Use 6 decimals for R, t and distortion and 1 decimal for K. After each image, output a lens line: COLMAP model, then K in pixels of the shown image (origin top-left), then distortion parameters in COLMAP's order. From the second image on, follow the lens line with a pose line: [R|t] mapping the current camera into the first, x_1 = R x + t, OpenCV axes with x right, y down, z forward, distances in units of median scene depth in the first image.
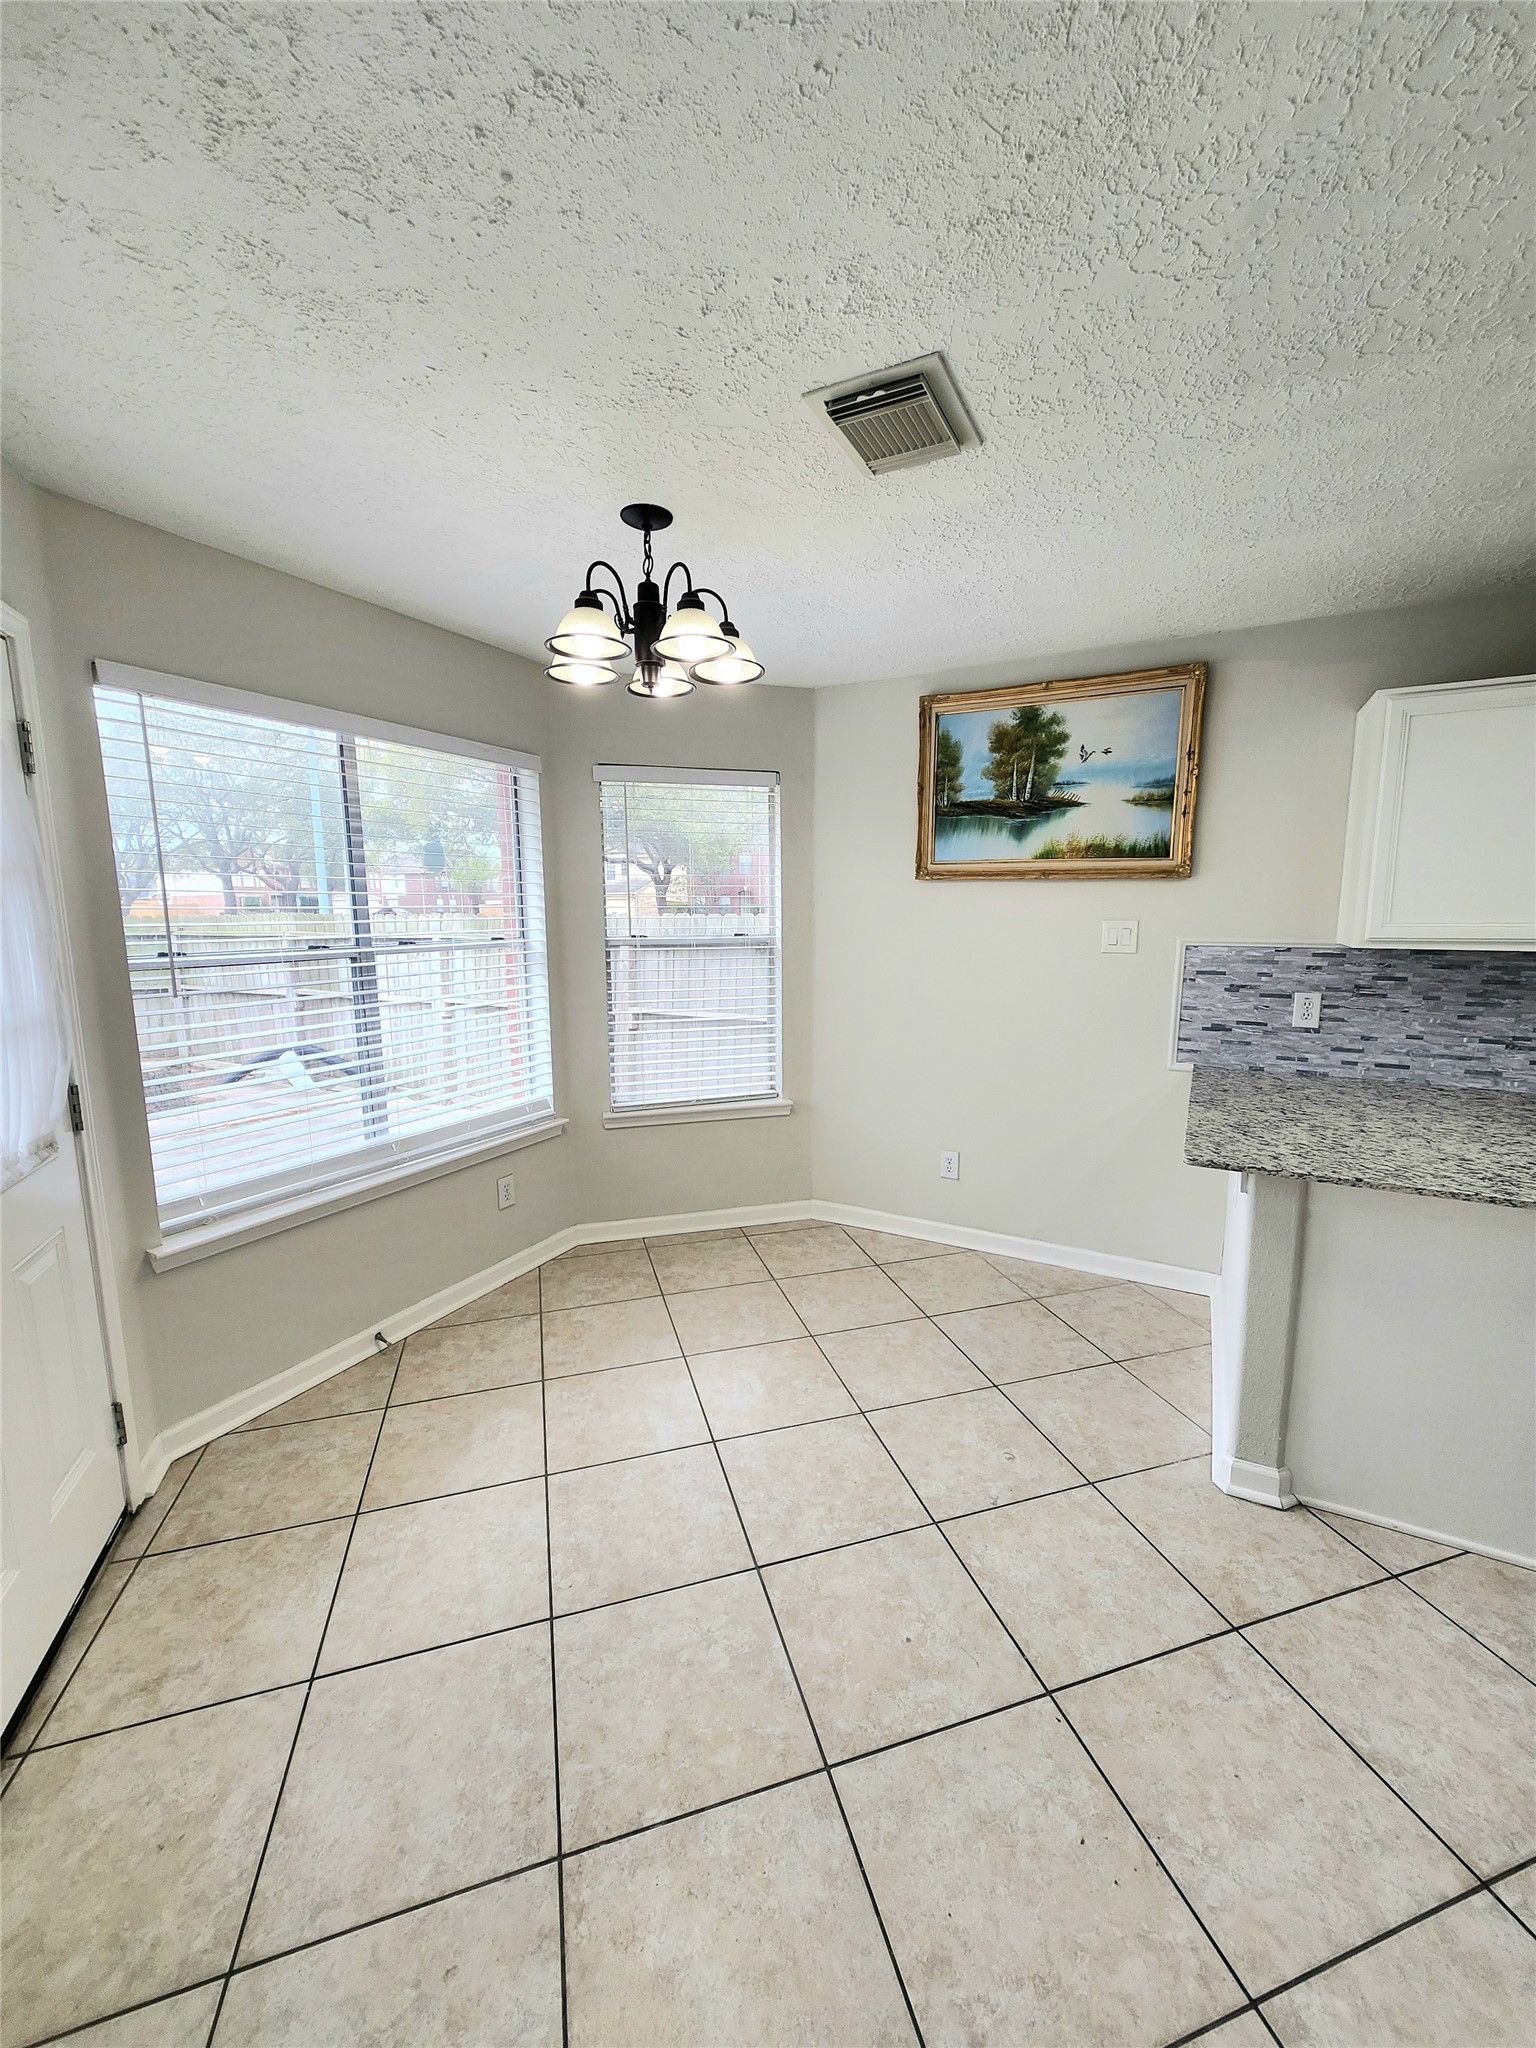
lens RADIAL K [[804.3, 0, 767.8], [0, 804.3, 1031.3], [0, 0, 1]] dist [-0.010604, 0.003593]
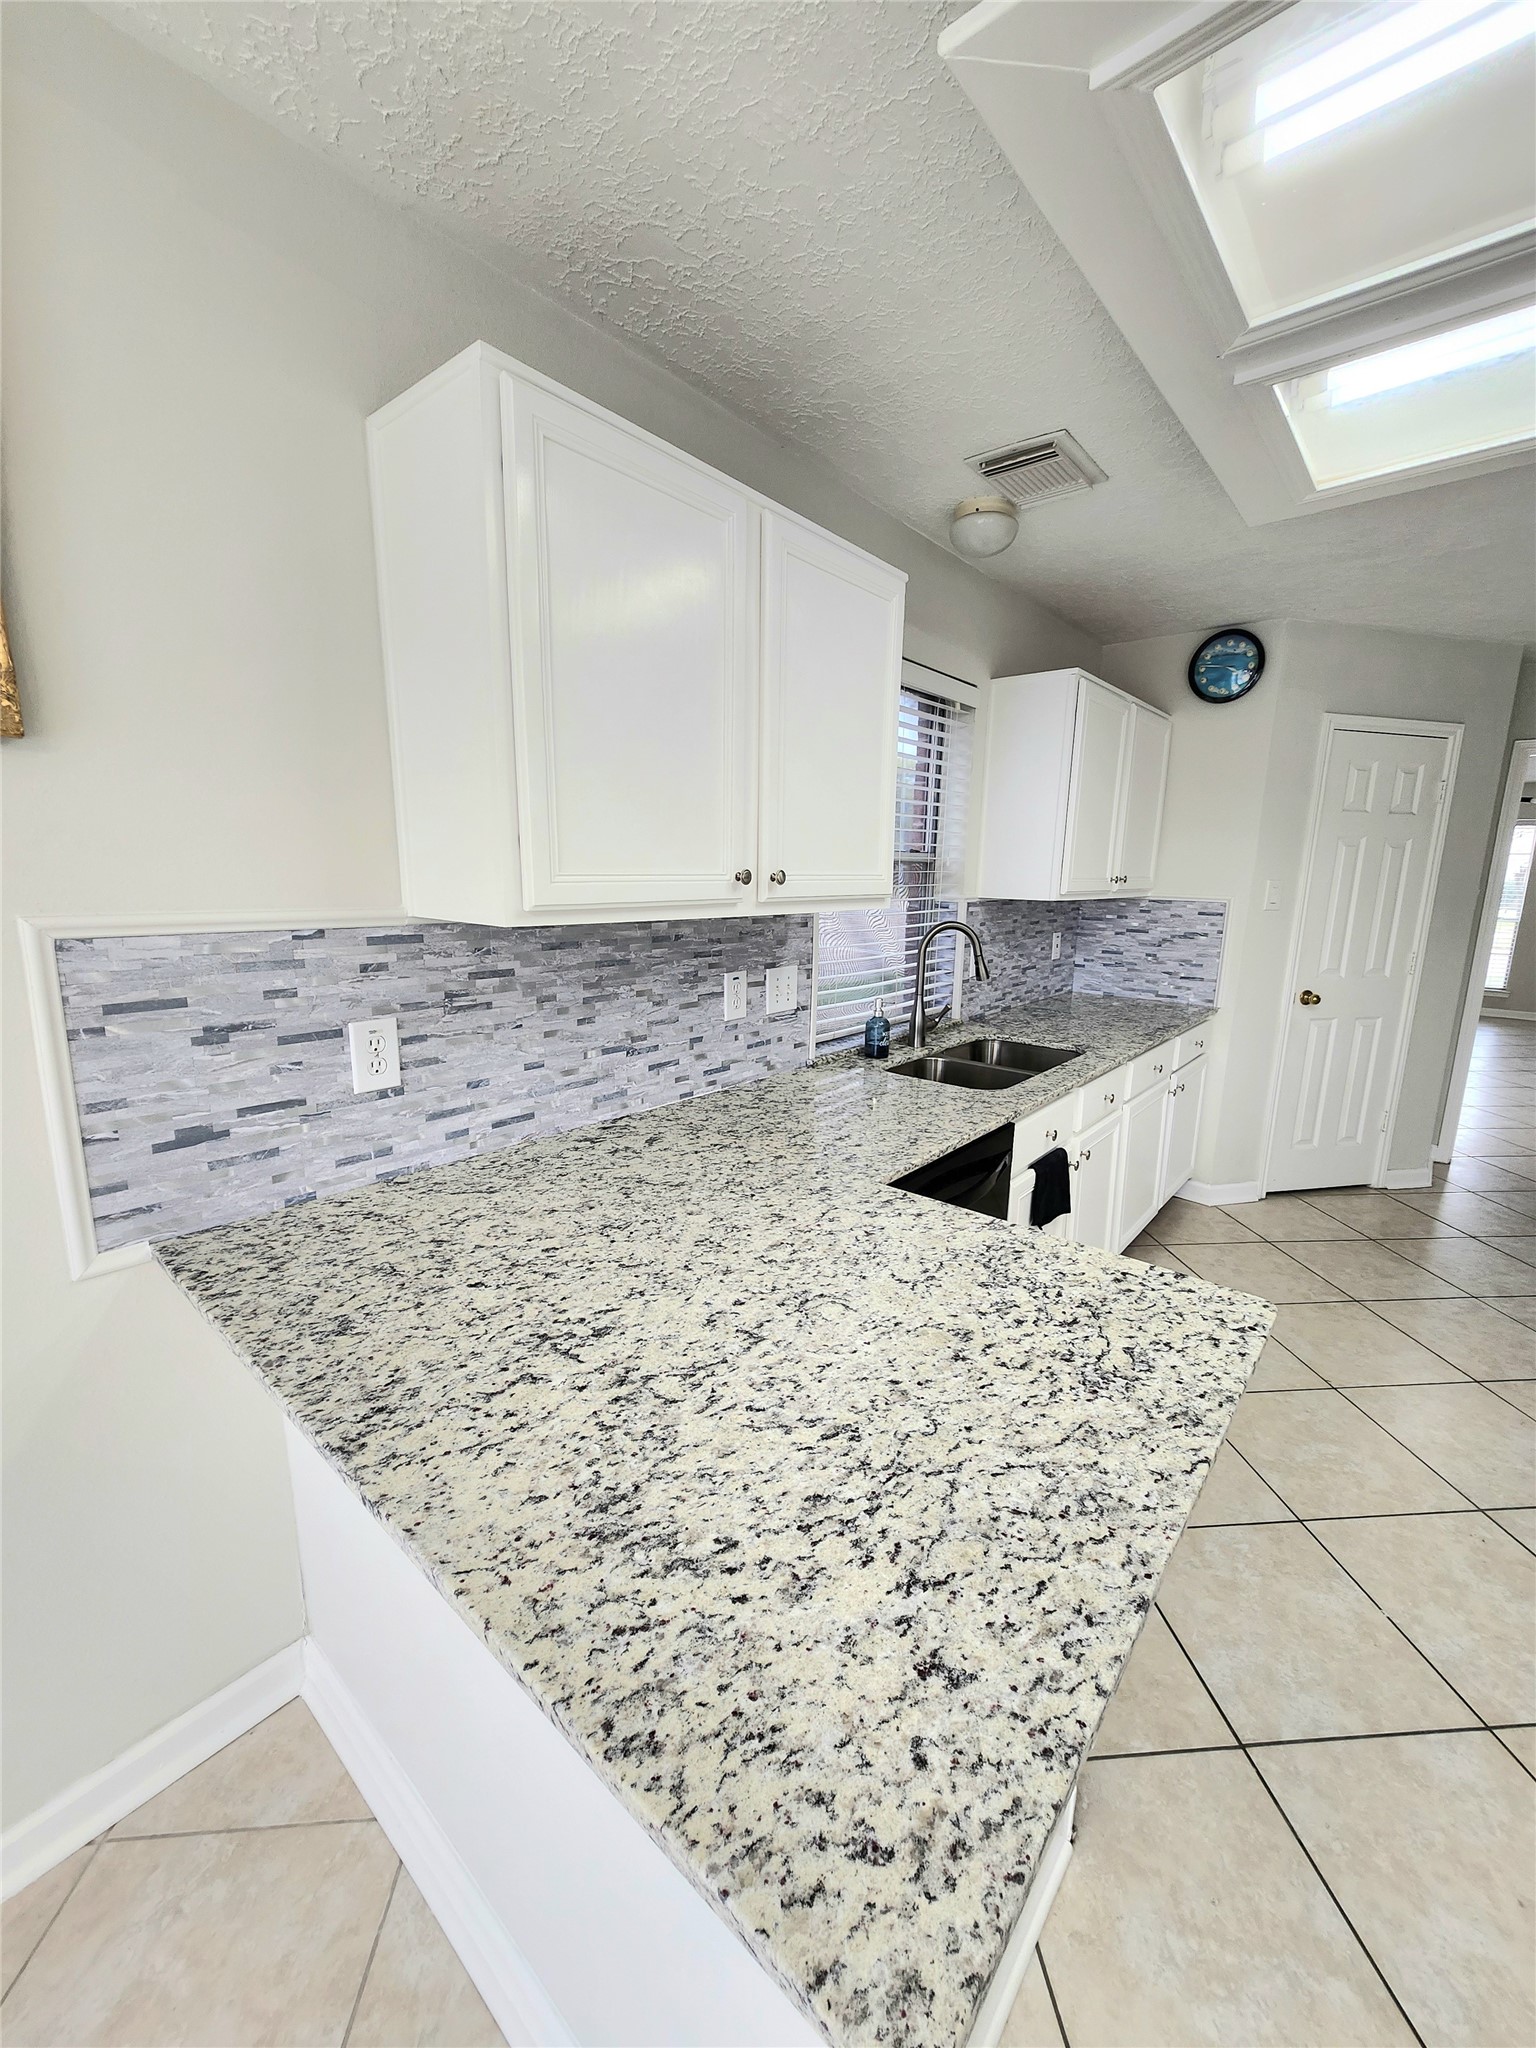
lens RADIAL K [[804.3, 0, 773.9], [0, 804.3, 1015.2], [0, 0, 1]] dist [-0.010604, 0.003593]
pose [[0.195781, -0.169558, 0.965878, 0.255700], [0.127472, 0.980982, 0.146372, -0.091986], [-0.972327, 0.094466, 0.213672, 0.666286]]
